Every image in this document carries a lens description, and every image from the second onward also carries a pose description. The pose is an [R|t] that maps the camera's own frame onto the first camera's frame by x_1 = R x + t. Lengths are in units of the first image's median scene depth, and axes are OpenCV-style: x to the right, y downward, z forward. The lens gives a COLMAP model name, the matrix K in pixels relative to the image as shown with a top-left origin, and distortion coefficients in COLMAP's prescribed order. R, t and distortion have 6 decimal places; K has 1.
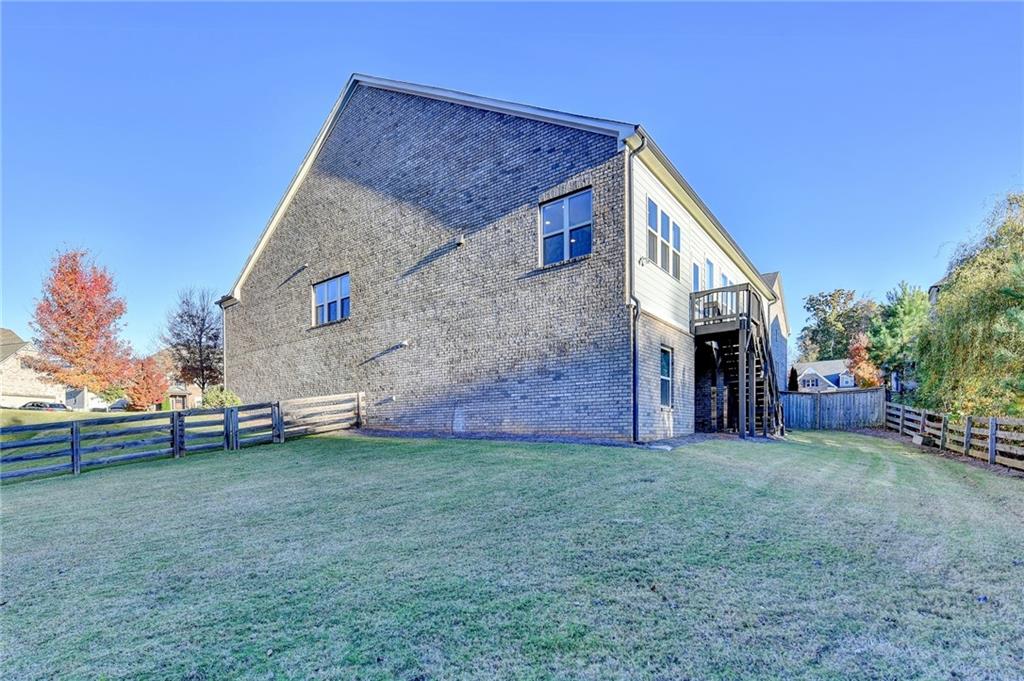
lens RADIAL K [[492.8, 0, 507.7], [0, 492.8, 448.1], [0, 0, 1]] dist [-0.005133, -0.001563]
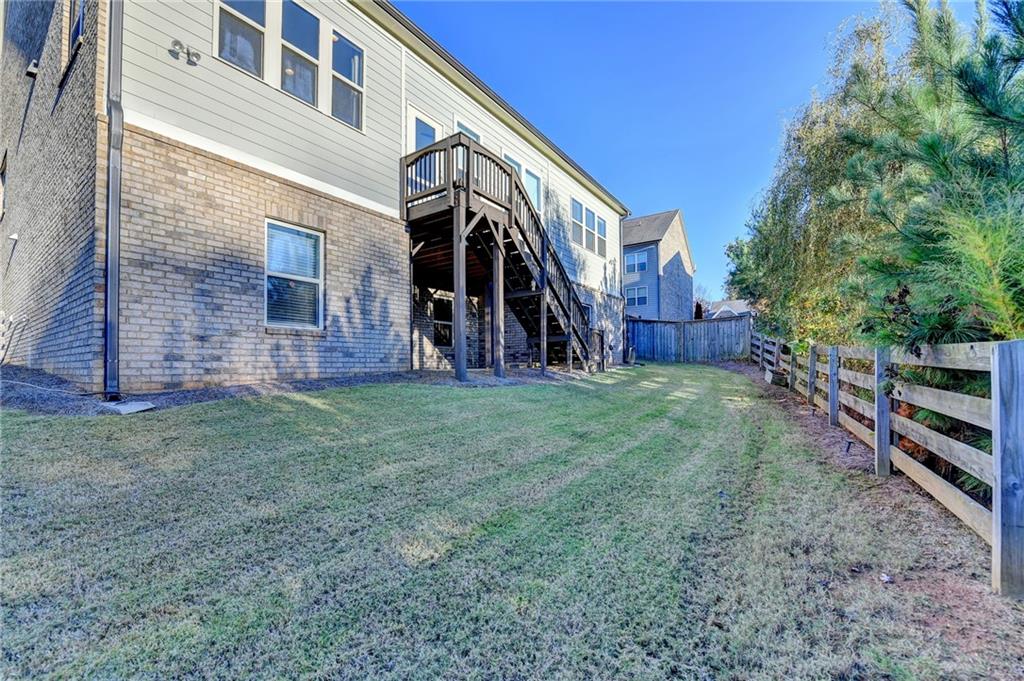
lens RADIAL K [[416.1, 0, 513.4], [0, 416.1, 361.6], [0, 0, 1]] dist [-0.000662, -0.000066]
pose [[0.999242, 0.002040, 0.038882, 0.440149], [-0.000665, 0.999375, -0.035348, -0.018892], [-0.038930, 0.035295, 0.998618, 0.386896]]
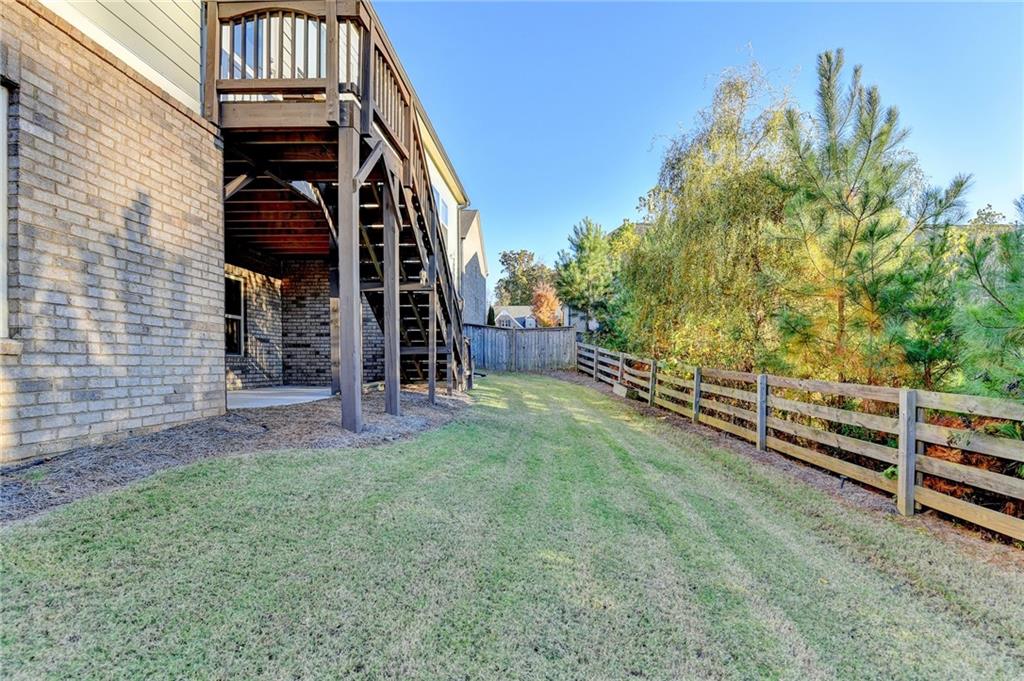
lens RADIAL K [[428.5, 0, 546.7], [0, 428.5, 370.3], [0, 0, 1]] dist [-0.010045, -0.000459]
pose [[0.796294, -0.001671, 0.604908, 0.334893], [0.008473, 0.999929, -0.008393, -0.048846], [-0.604851, 0.011809, 0.796251, 0.549921]]
